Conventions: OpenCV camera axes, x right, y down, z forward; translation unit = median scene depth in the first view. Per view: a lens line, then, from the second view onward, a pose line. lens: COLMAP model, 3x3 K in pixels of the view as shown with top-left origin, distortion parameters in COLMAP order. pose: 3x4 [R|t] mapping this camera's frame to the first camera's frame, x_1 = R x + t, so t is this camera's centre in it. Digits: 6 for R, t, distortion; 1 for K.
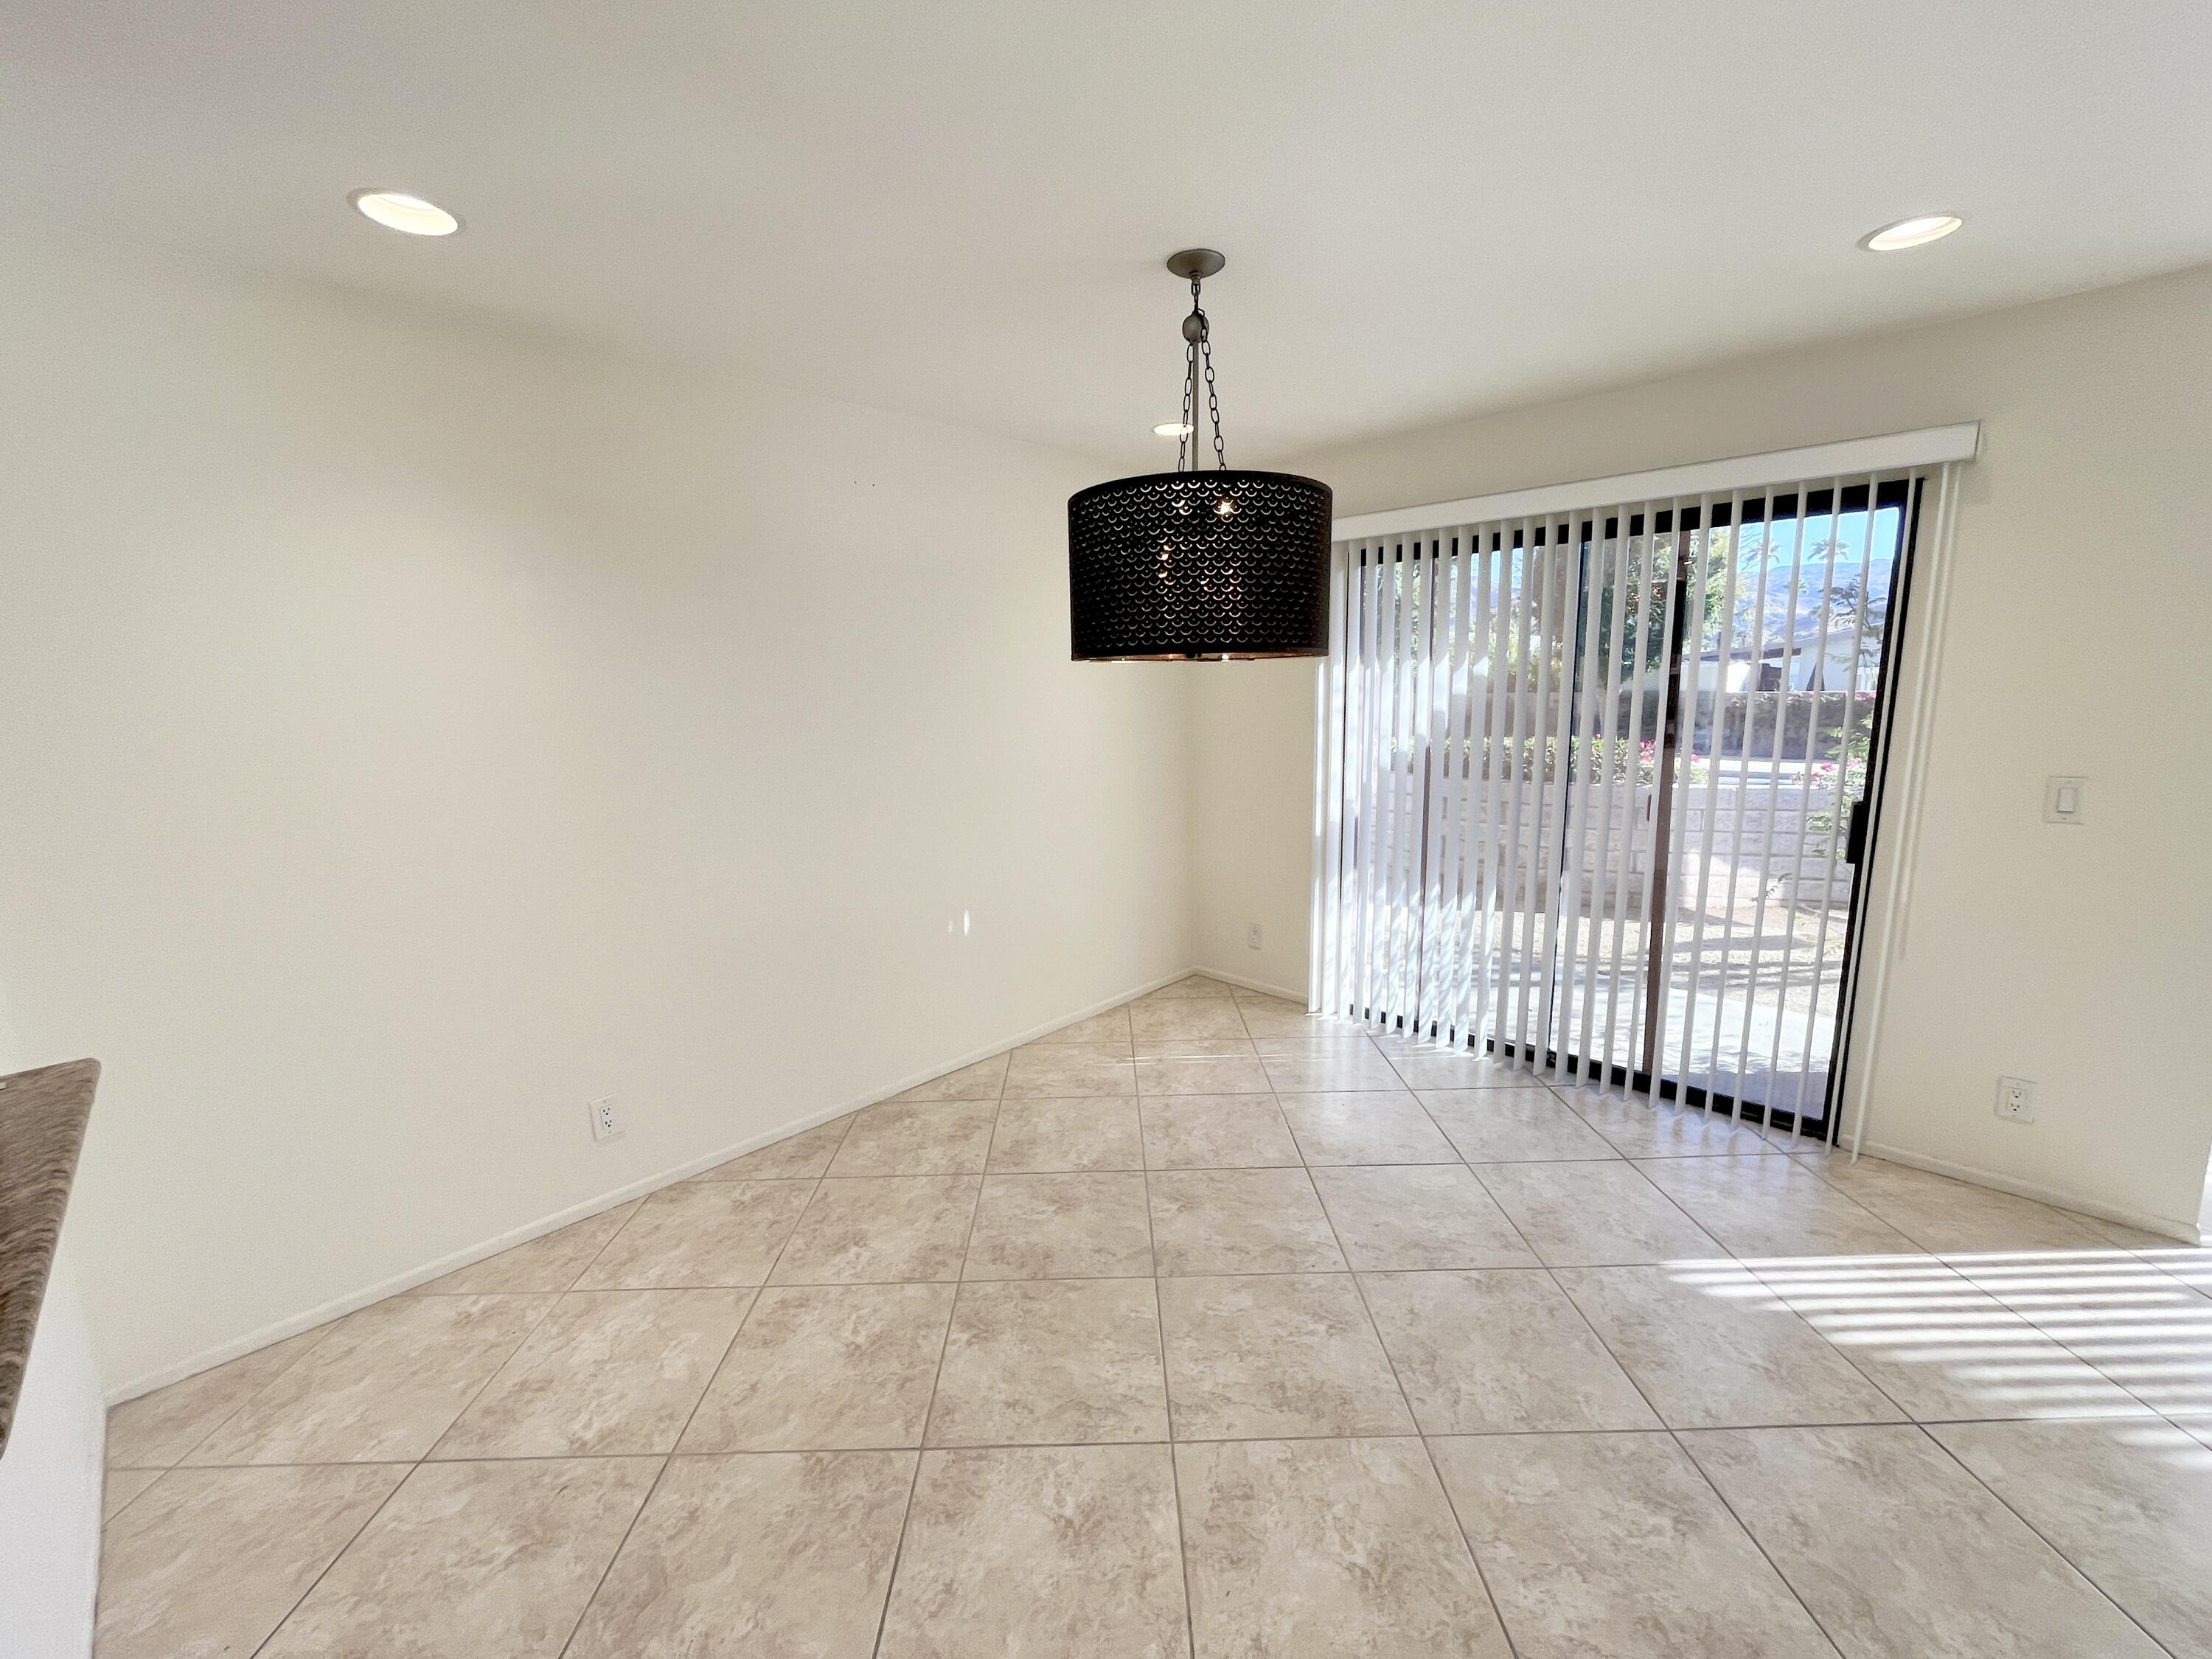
lens RADIAL K [[896.1, 0, 1105.2], [0, 896.1, 828.0], [0, 0, 1]] dist [0.000187, 0.000555]
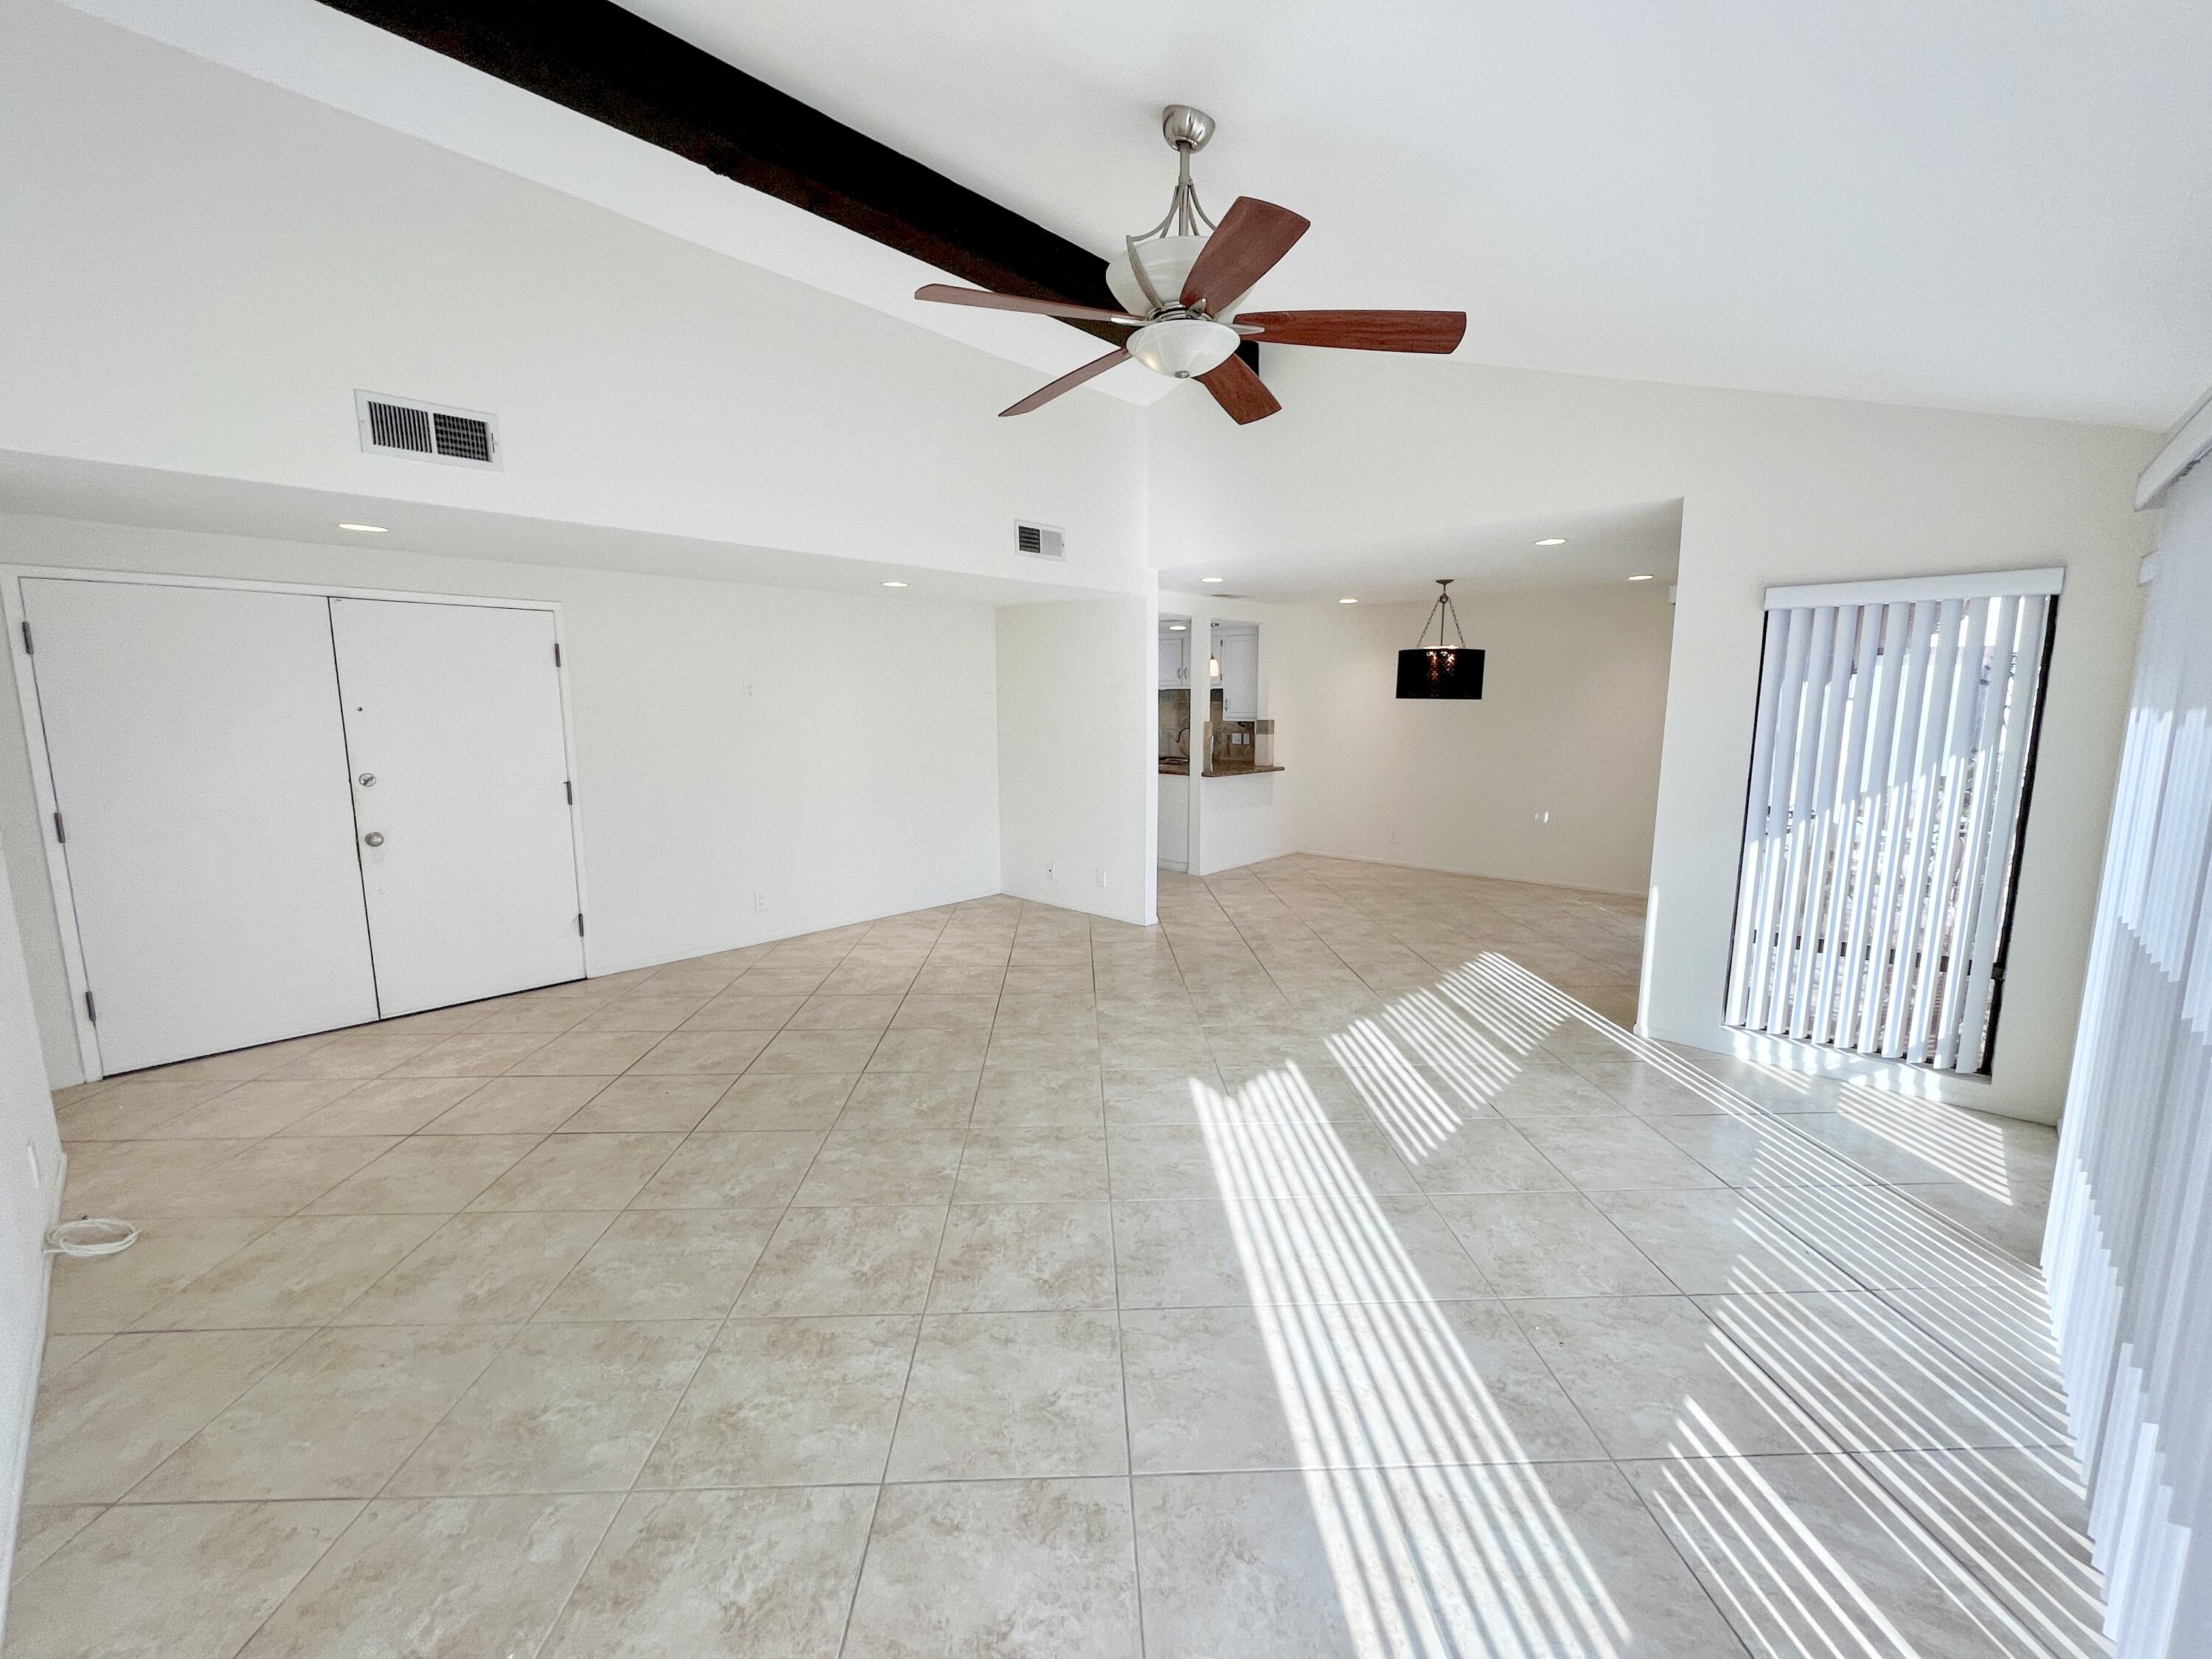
lens RADIAL K [[896.1, 0, 1105.2], [0, 896.1, 828.0], [0, 0, 1]] dist [0.000187, 0.000555]
pose [[0.019534, 0.171485, -0.984993, 3.112497], [-0.164971, 0.972230, 0.165991, -0.066908], [0.986105, 0.159253, 0.047281, -0.239592]]
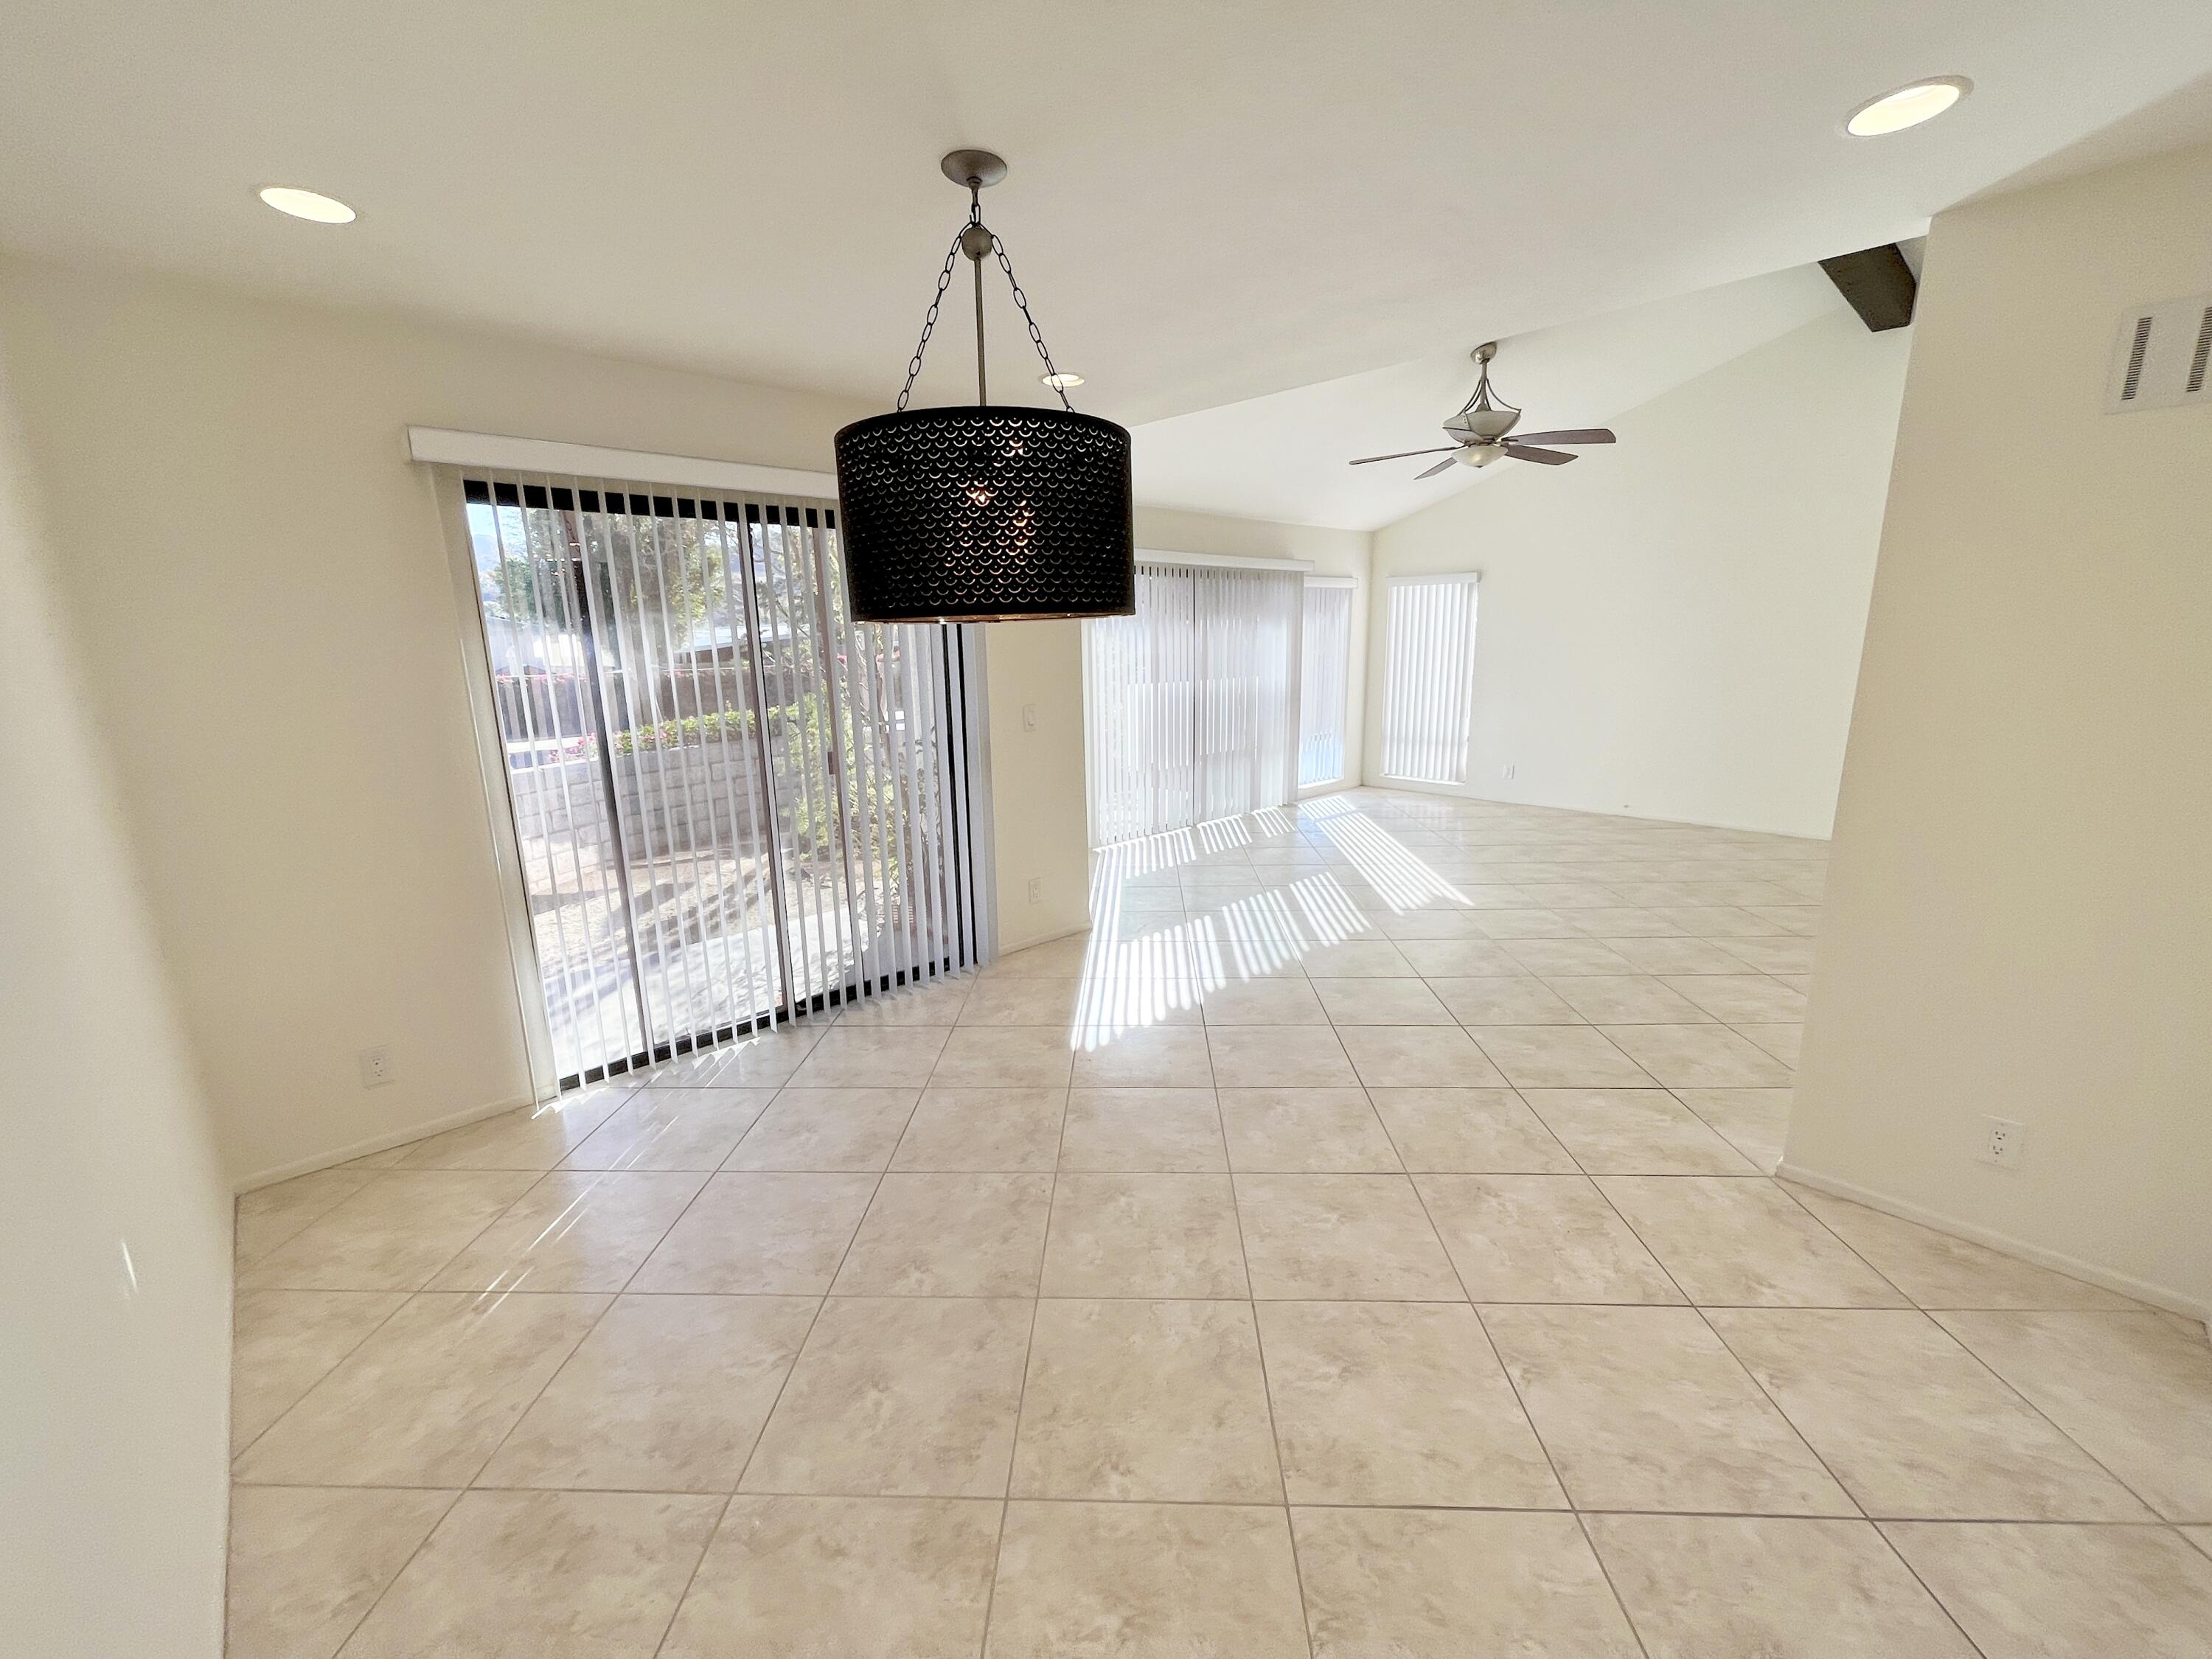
lens RADIAL K [[896.1, 0, 1105.2], [0, 896.1, 828.0], [0, 0, 1]] dist [0.000187, 0.000555]
pose [[0.045529, -0.189819, 0.980763, -0.769516], [0.182257, 0.966881, 0.178672, -0.119074], [-0.982196, 0.170616, 0.078617, 0.798302]]
